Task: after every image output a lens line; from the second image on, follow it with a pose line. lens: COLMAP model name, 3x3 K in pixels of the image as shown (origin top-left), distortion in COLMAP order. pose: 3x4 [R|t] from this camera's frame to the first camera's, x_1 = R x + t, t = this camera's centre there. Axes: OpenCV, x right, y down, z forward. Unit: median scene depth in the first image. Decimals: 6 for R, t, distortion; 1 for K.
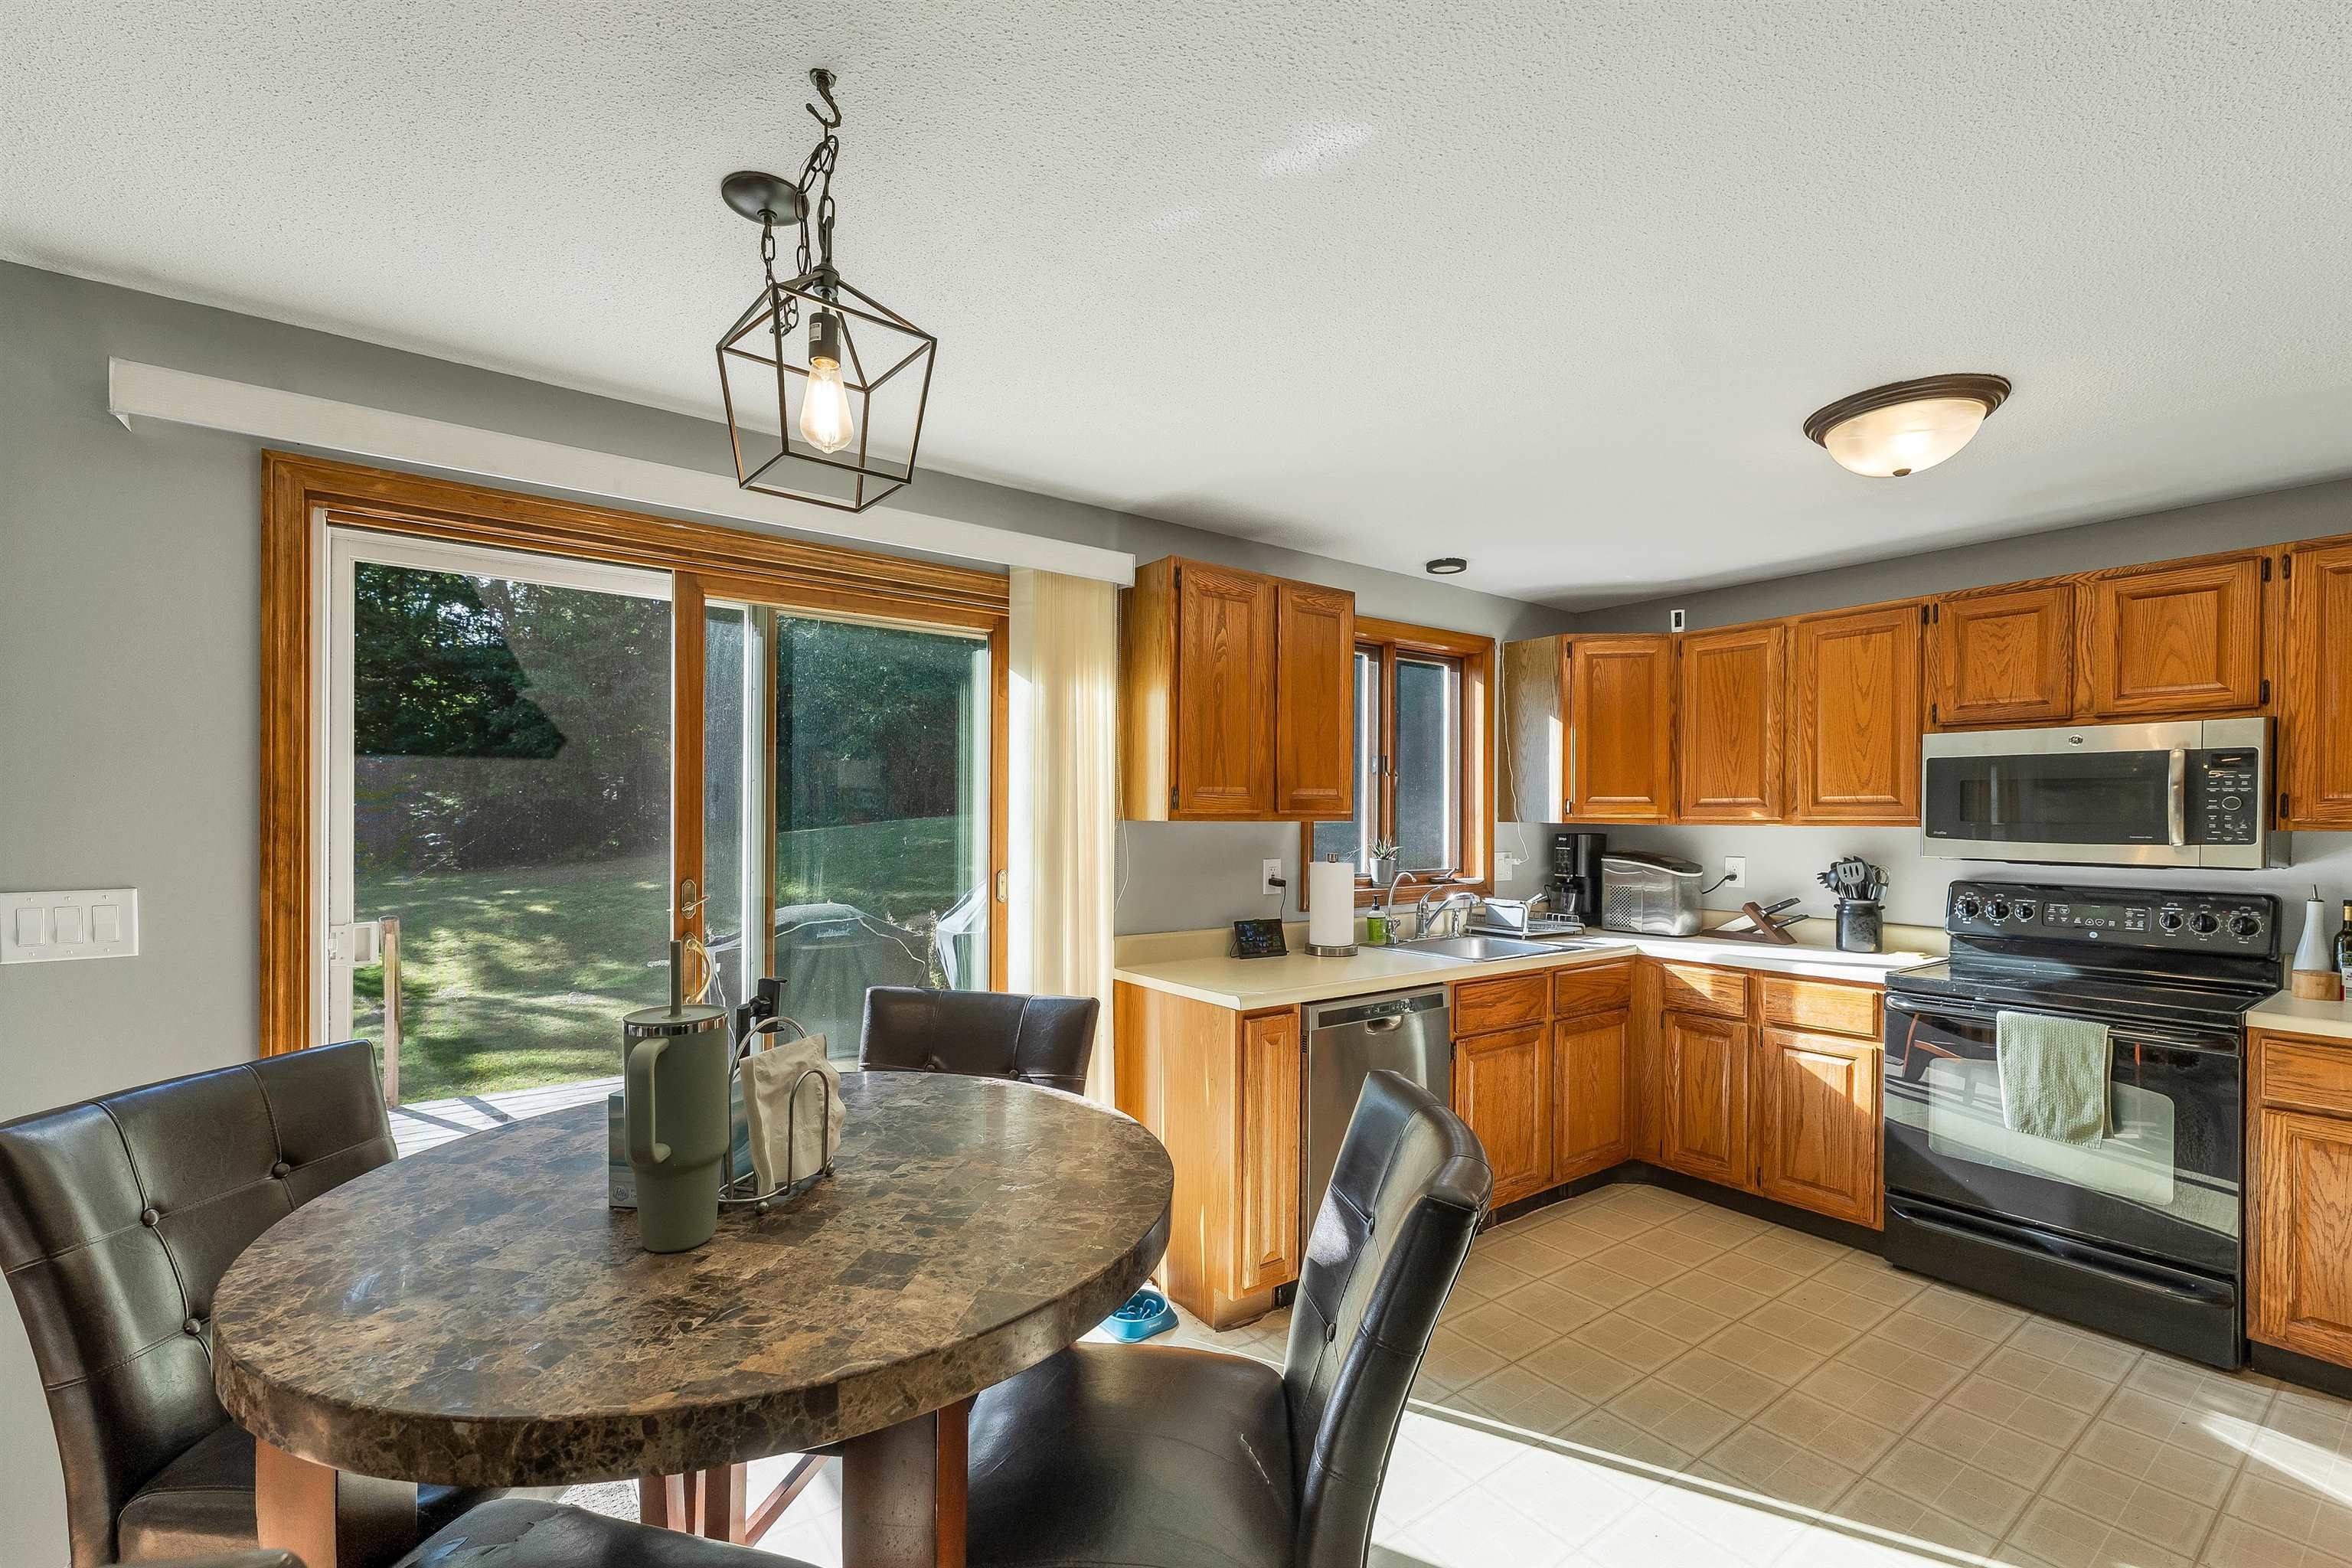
lens RADIAL K [[1007.3, 0, 1168.1], [0, 1007.3, 819.2], [0, 0, 1]] dist [0.002051, 0.000475]
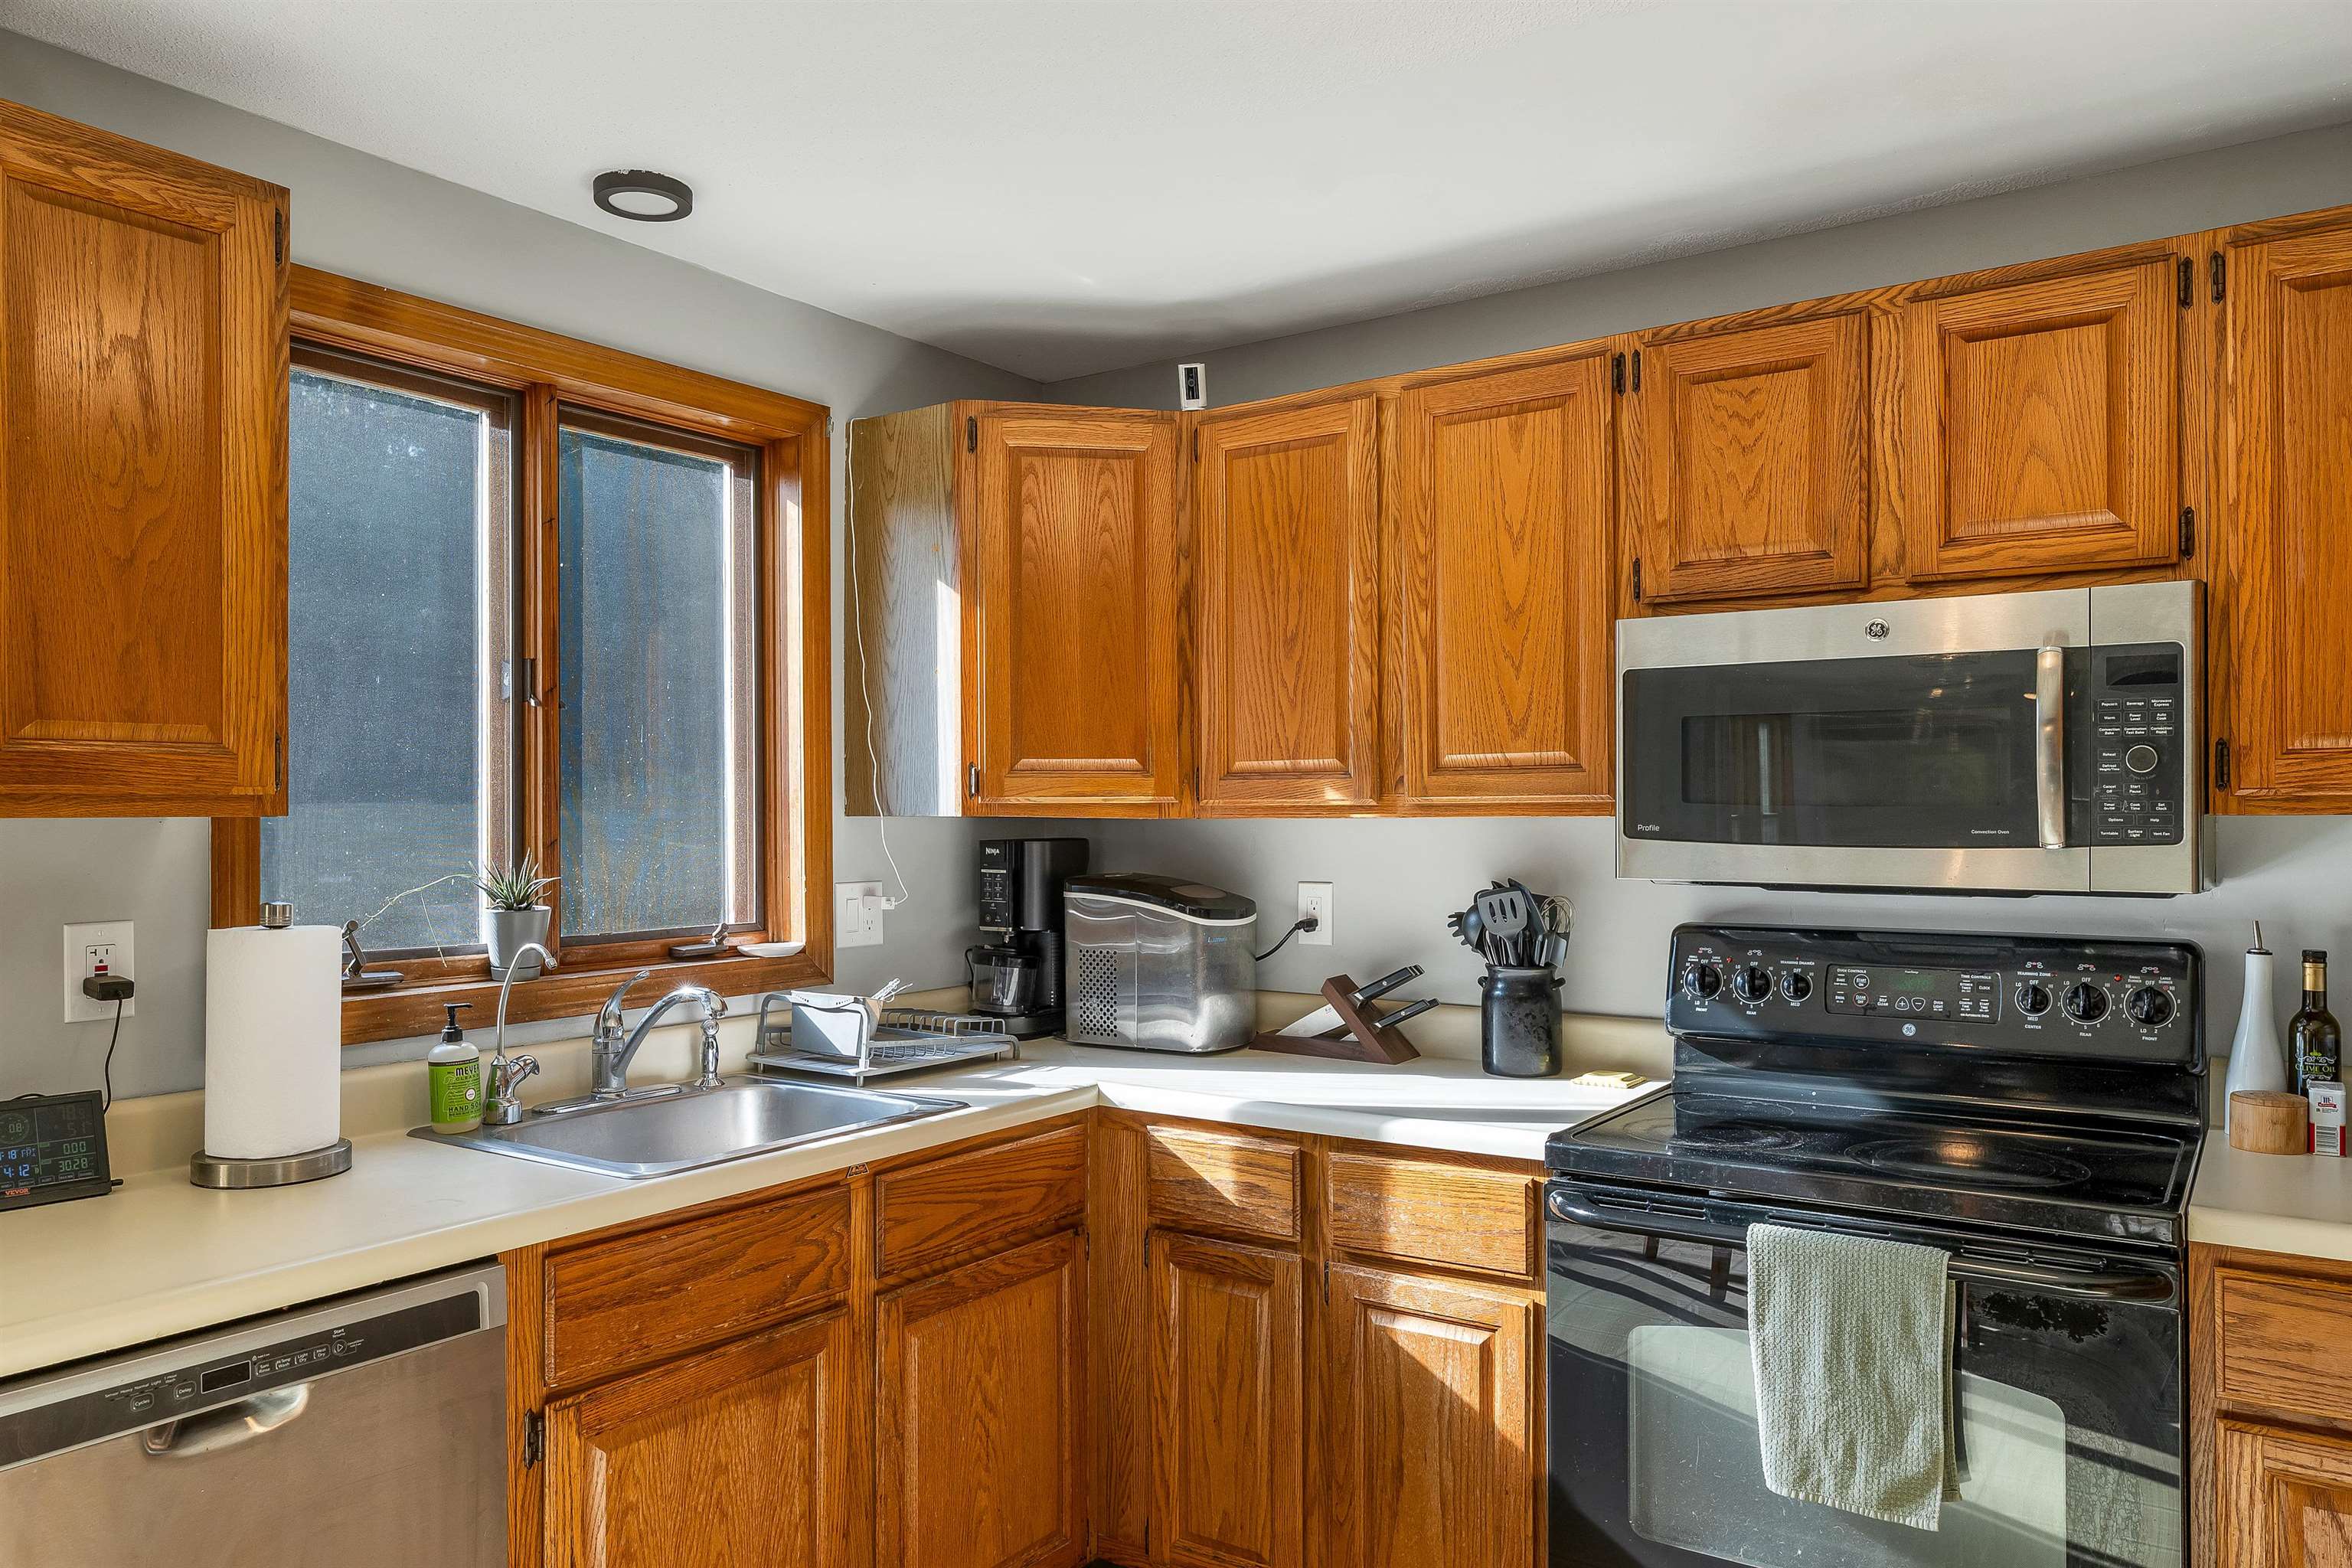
lens RADIAL K [[1625.2, 0, 1181.7], [0, 1625.2, 799.0], [0, 0, 1]] dist [0.002628, 0.000673]
pose [[0.943095, -0.006362, 0.332464, 0.290439], [0.010147, 0.999902, -0.009648, 0.004739], [-0.332370, 0.012472, 0.943067, 0.335722]]
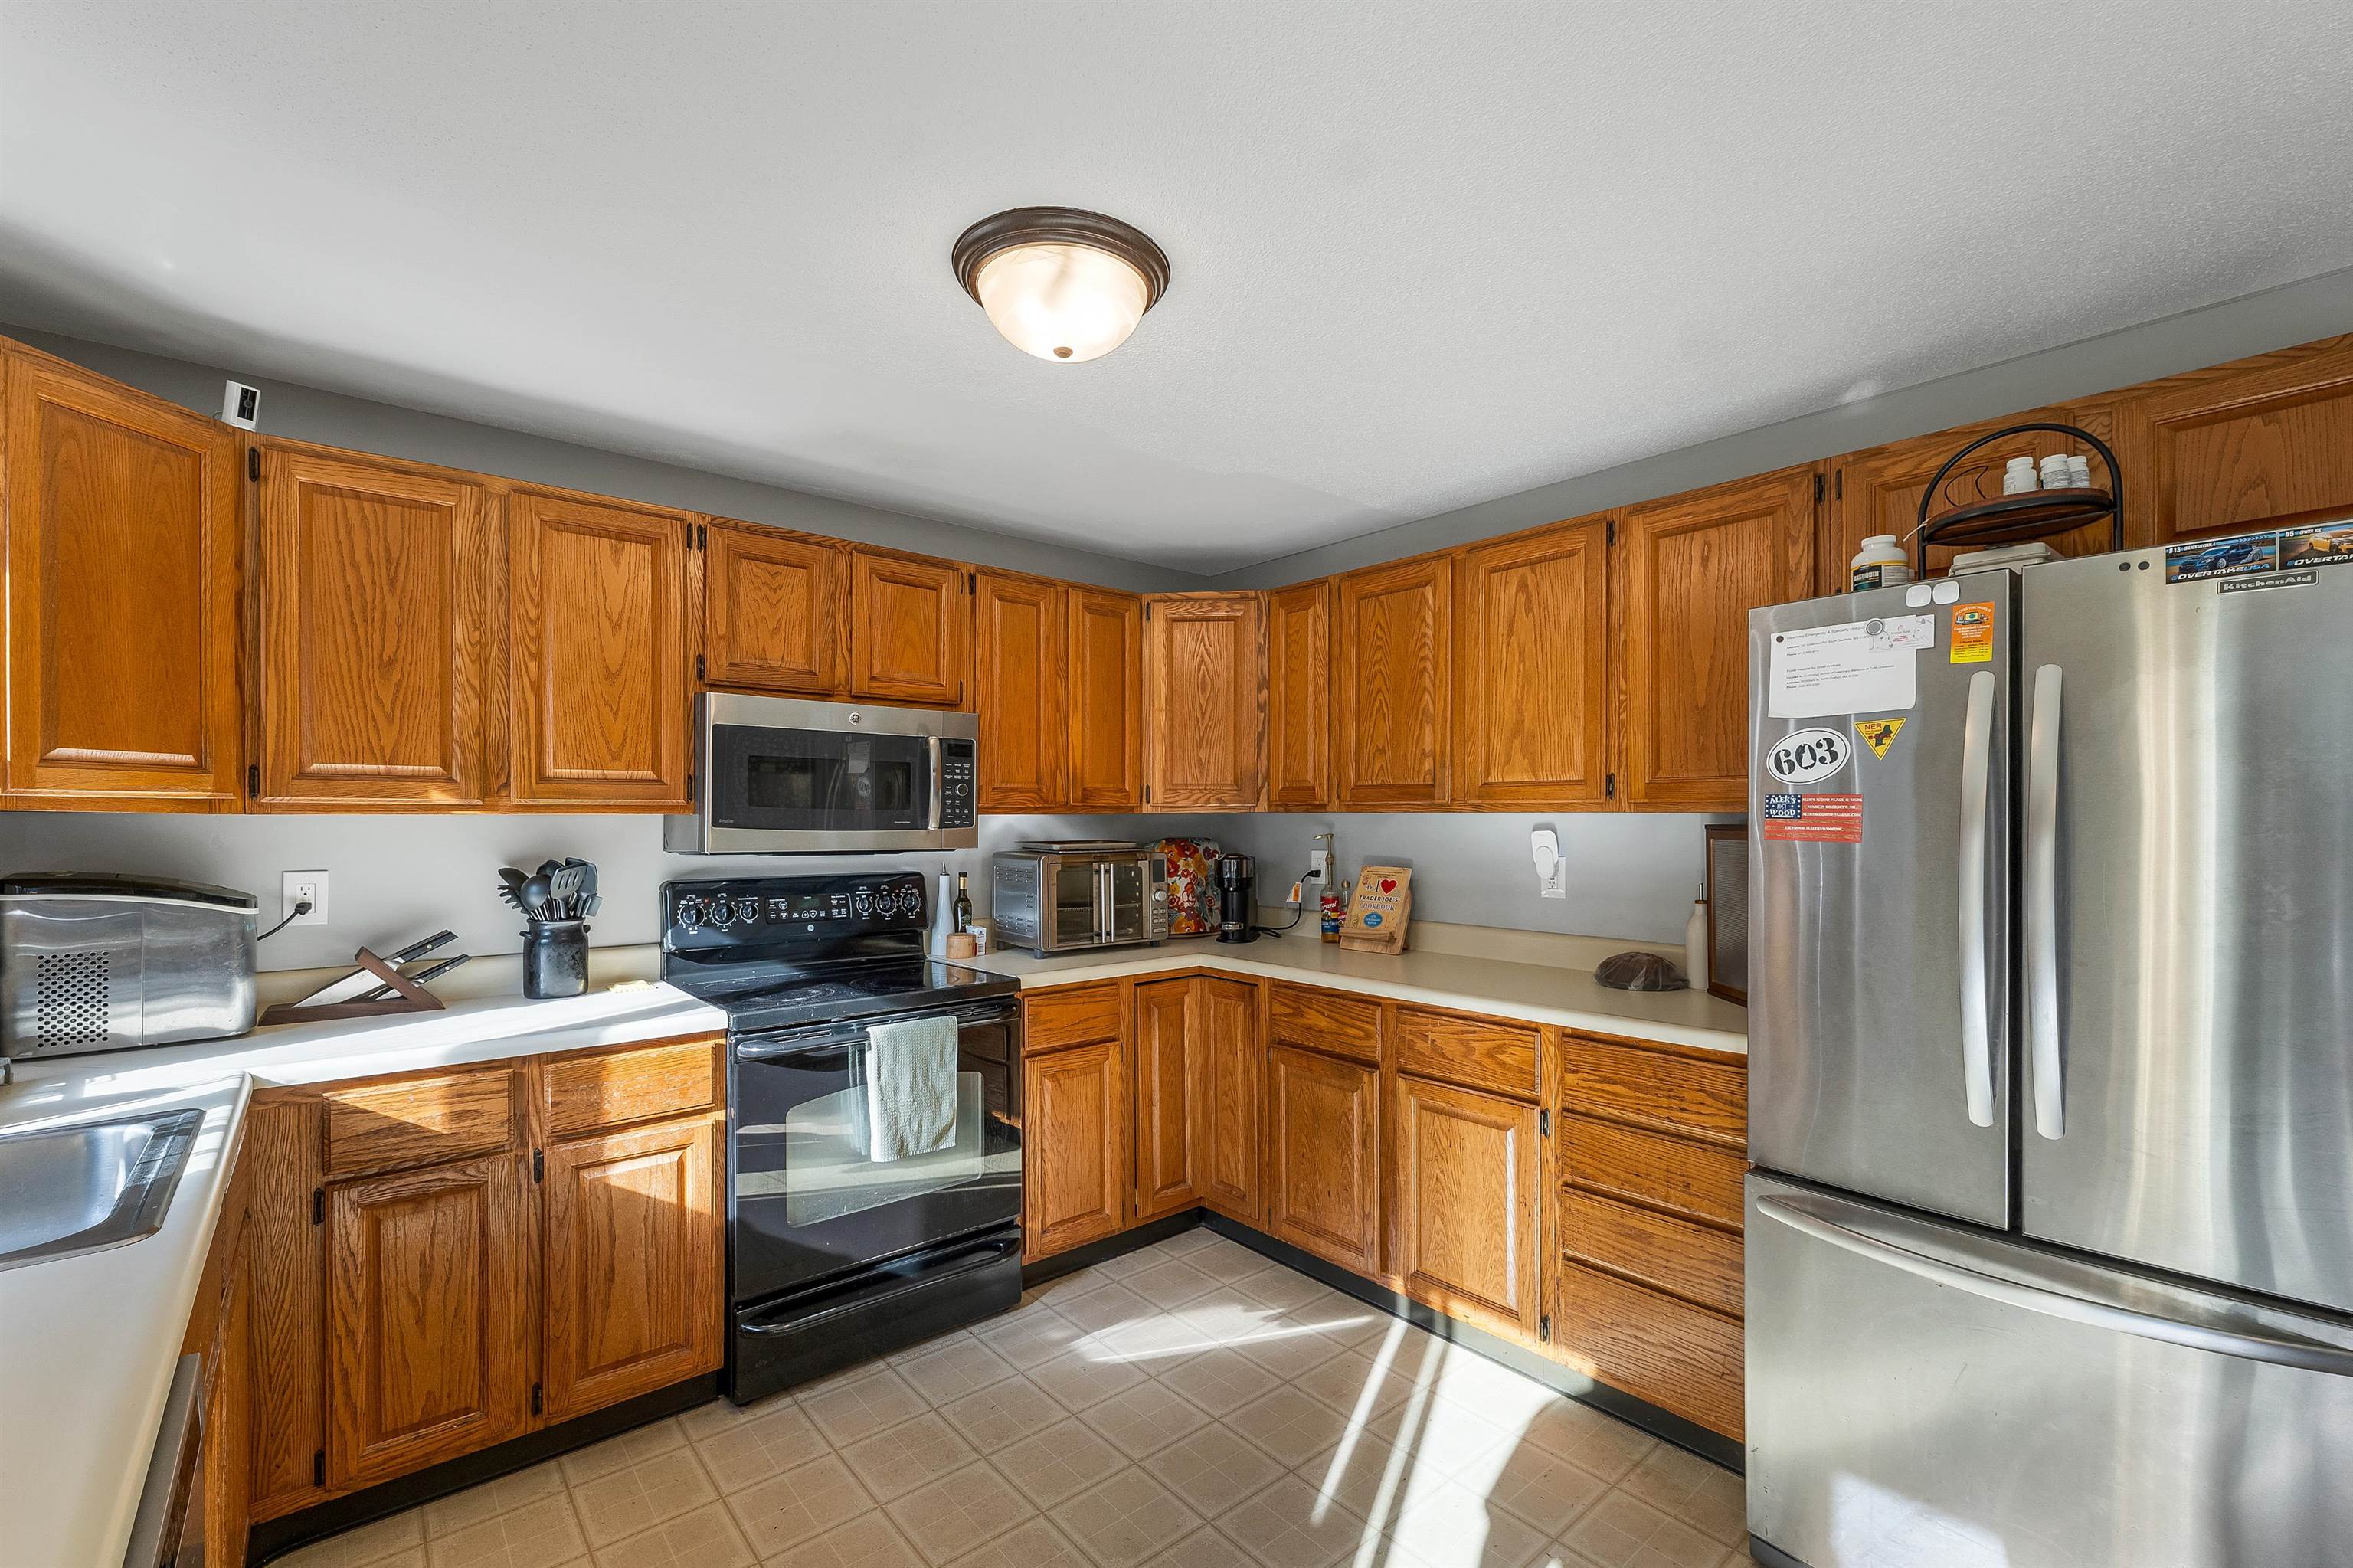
lens RADIAL K [[989.5, 0, 1167.1], [0, 989.5, 824.0], [0, 0, 1]] dist [-0.002710, -0.000215]
pose [[-0.077414, -0.011637, 0.996931, -0.023967], [0.003137, 0.999924, 0.011916, 0.007294], [-0.996994, 0.004050, -0.077372, 0.685109]]
